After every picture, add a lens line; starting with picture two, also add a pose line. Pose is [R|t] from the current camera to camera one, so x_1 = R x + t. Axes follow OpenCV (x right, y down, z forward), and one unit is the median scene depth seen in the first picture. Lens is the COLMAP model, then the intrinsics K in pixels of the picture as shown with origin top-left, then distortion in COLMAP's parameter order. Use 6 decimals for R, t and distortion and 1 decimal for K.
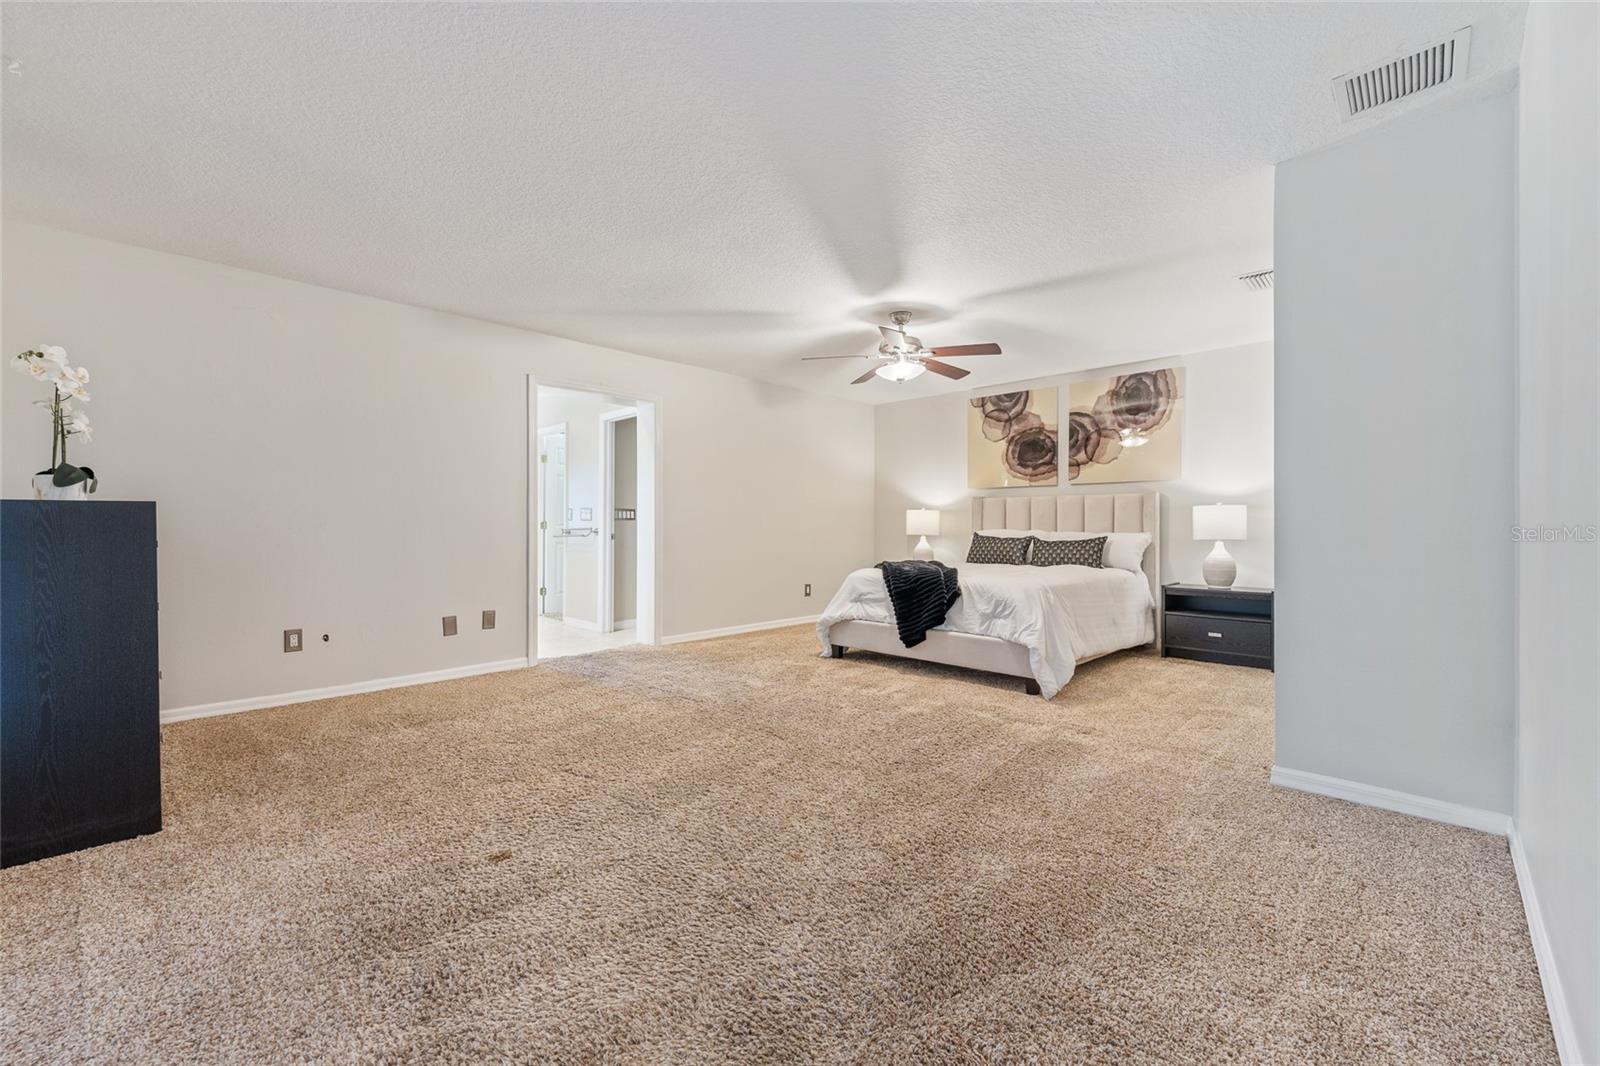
lens RADIAL K [[660.6, 0, 801.1], [0, 660.6, 501.0], [0, 0, 1]] dist [0.000173, 0.000131]
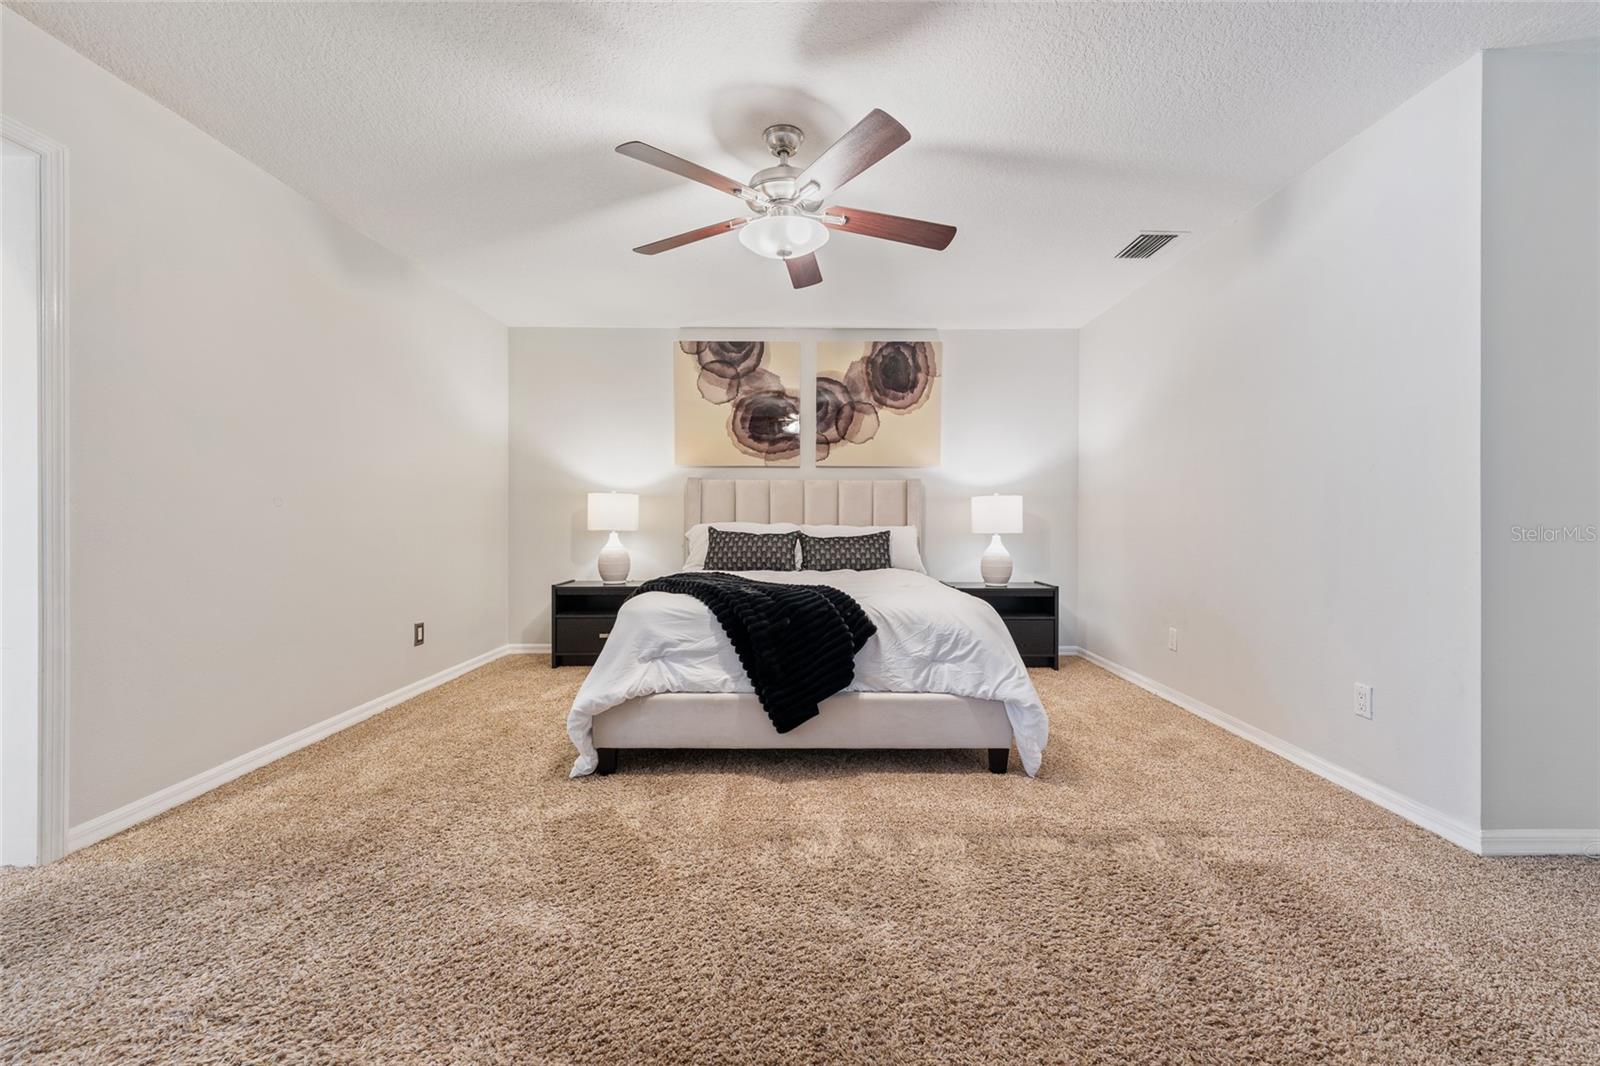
lens RADIAL K [[660.6, 0, 801.1], [0, 660.6, 501.0], [0, 0, 1]] dist [0.000173, 0.000131]
pose [[0.709407, 0.020750, 0.704494, -0.180214], [-0.029577, 0.999562, 0.000343, 0.018103], [-0.704178, -0.021081, 0.709710, 0.464080]]
